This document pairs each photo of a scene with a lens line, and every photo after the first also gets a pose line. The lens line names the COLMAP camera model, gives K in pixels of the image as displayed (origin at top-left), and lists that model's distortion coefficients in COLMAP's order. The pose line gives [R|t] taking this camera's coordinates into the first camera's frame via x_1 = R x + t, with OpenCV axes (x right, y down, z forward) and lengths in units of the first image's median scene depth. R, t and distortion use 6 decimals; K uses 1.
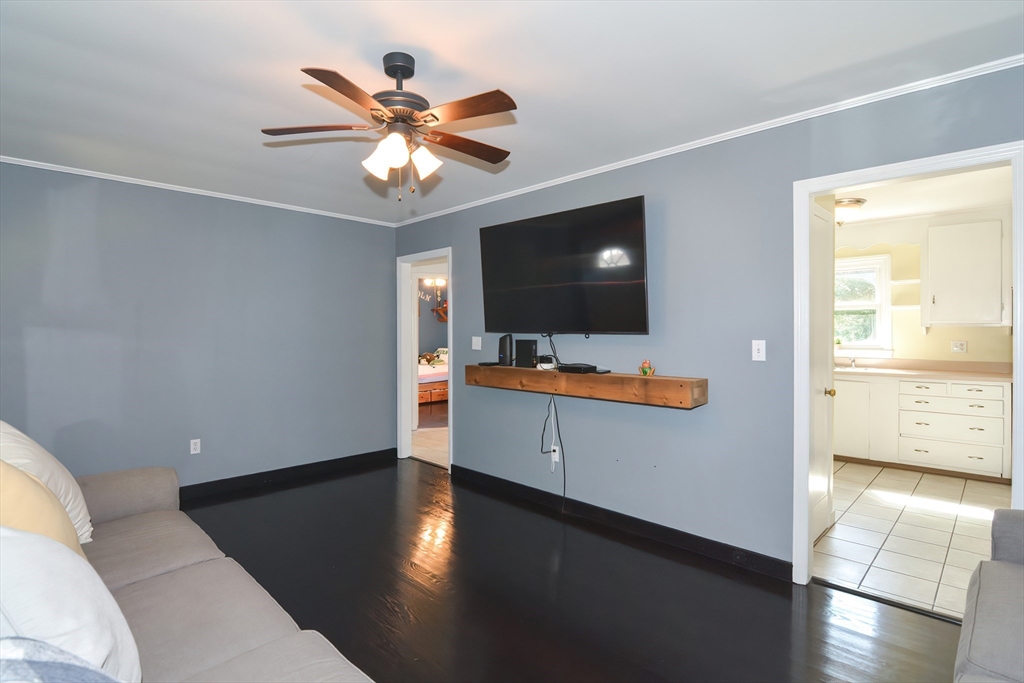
lens RADIAL K [[496.9, 0, 509.4], [0, 496.9, 338.8], [0, 0, 1]] dist [-0.001326, -0.012546]
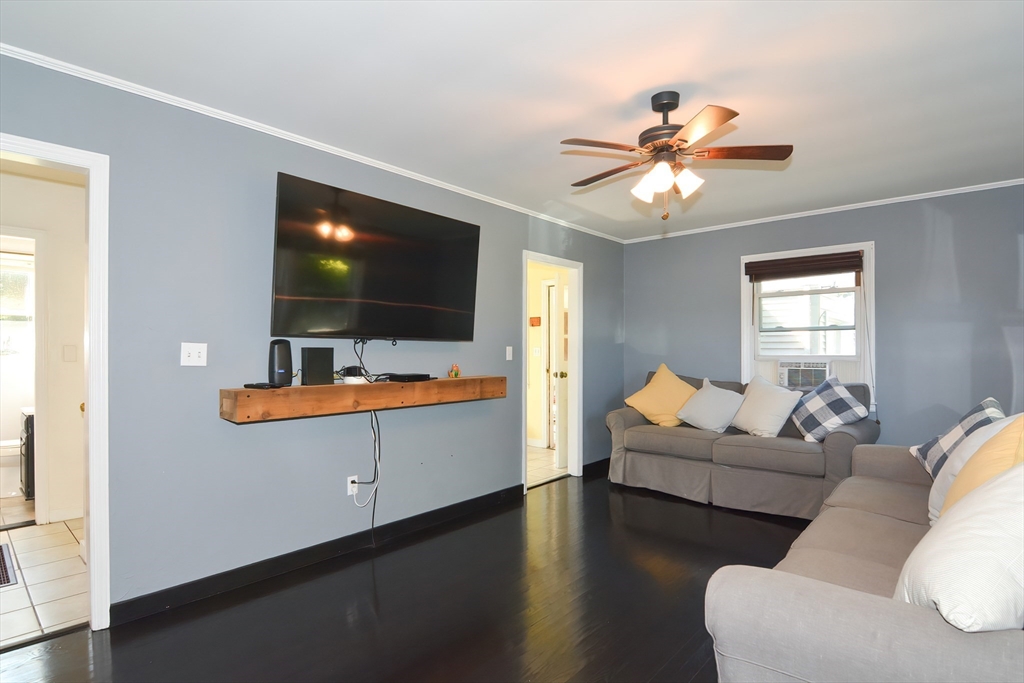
lens RADIAL K [[496.9, 0, 509.4], [0, 496.9, 338.8], [0, 0, 1]] dist [-0.001326, -0.012546]
pose [[-0.032550, 0.017260, 0.999321, -0.786795], [0.003745, 0.999846, -0.017147, 0.003680], [-0.999463, 0.003184, -0.032610, 0.807271]]
